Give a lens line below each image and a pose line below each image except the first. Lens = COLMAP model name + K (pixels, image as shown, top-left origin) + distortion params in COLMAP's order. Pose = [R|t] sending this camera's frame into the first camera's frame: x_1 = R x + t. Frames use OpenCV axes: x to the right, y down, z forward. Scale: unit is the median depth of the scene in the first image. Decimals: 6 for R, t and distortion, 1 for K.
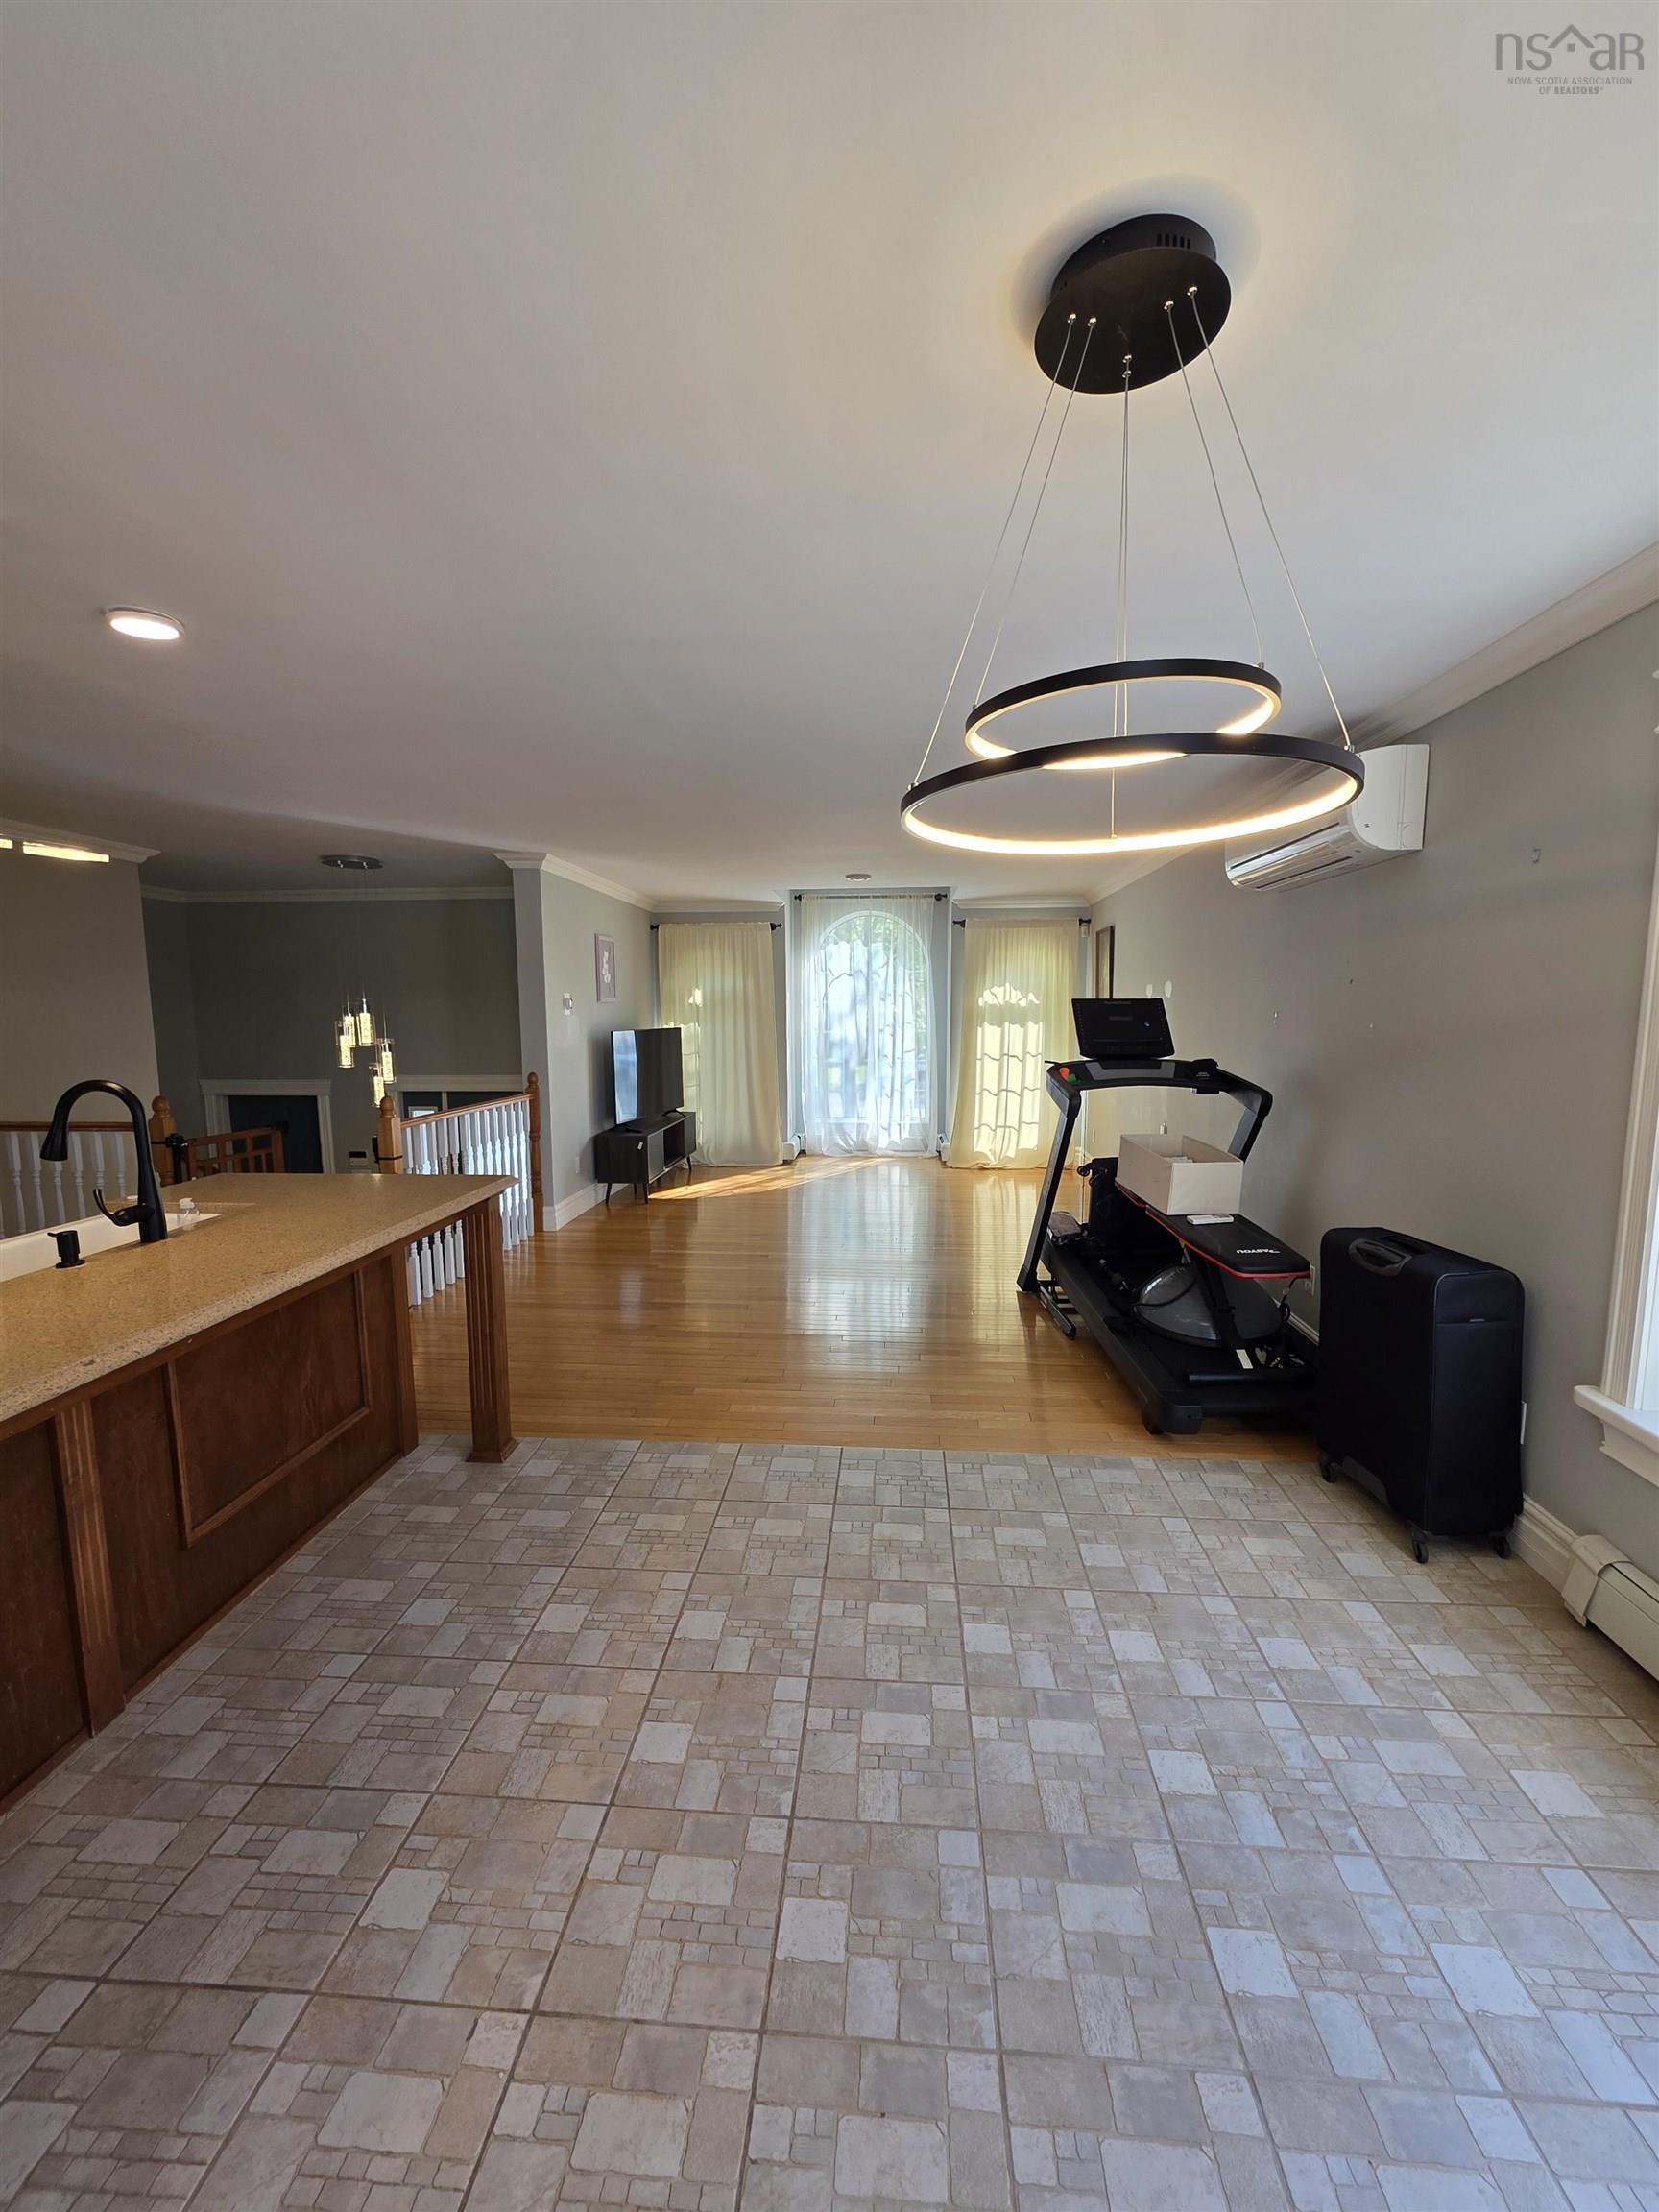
lens RADIAL K [[883.1, 0, 829.2], [0, 883.1, 1105.6], [0, 0, 1]] dist [-0.001833, -0.000023]
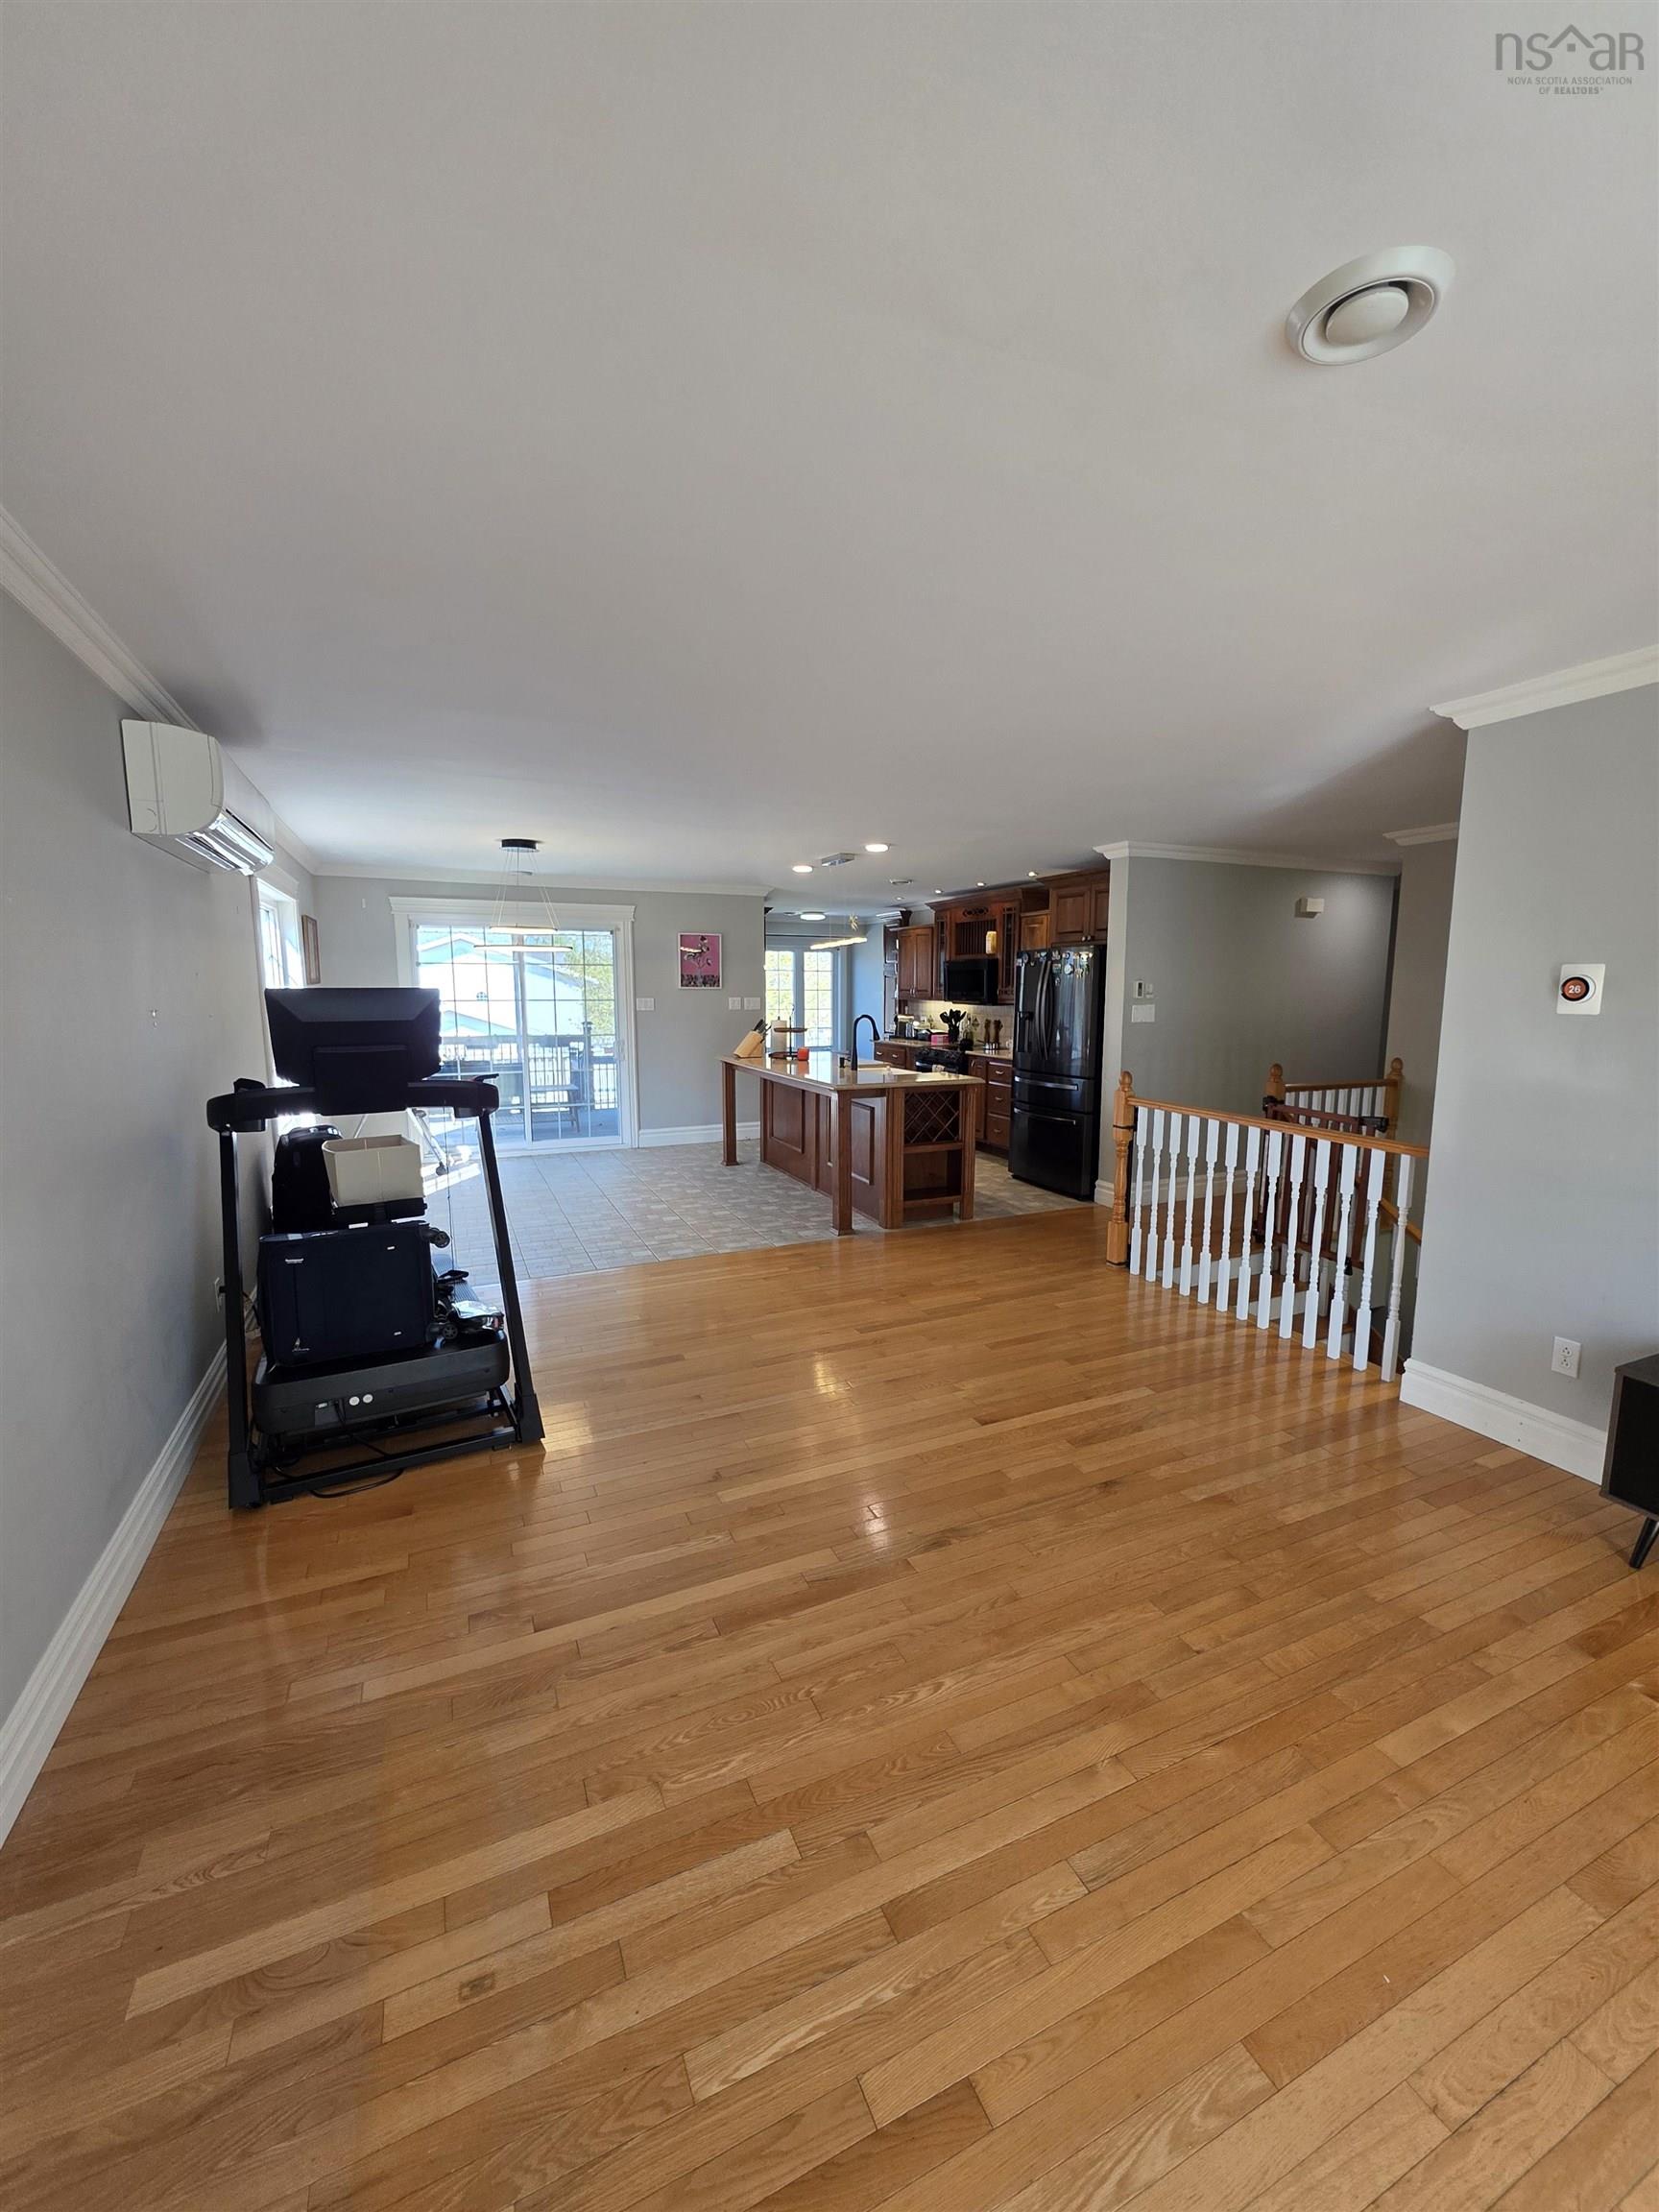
lens RADIAL K [[883.1, 0, 830.8], [0, 883.1, 1102.2], [0, 0, 1]] dist [-0.001833, -0.000023]
pose [[-0.872763, 0.065274, -0.483761, 0.594804], [-0.058618, 0.969834, 0.236614, -0.354661], [0.484612, 0.234865, -0.842609, 2.868707]]
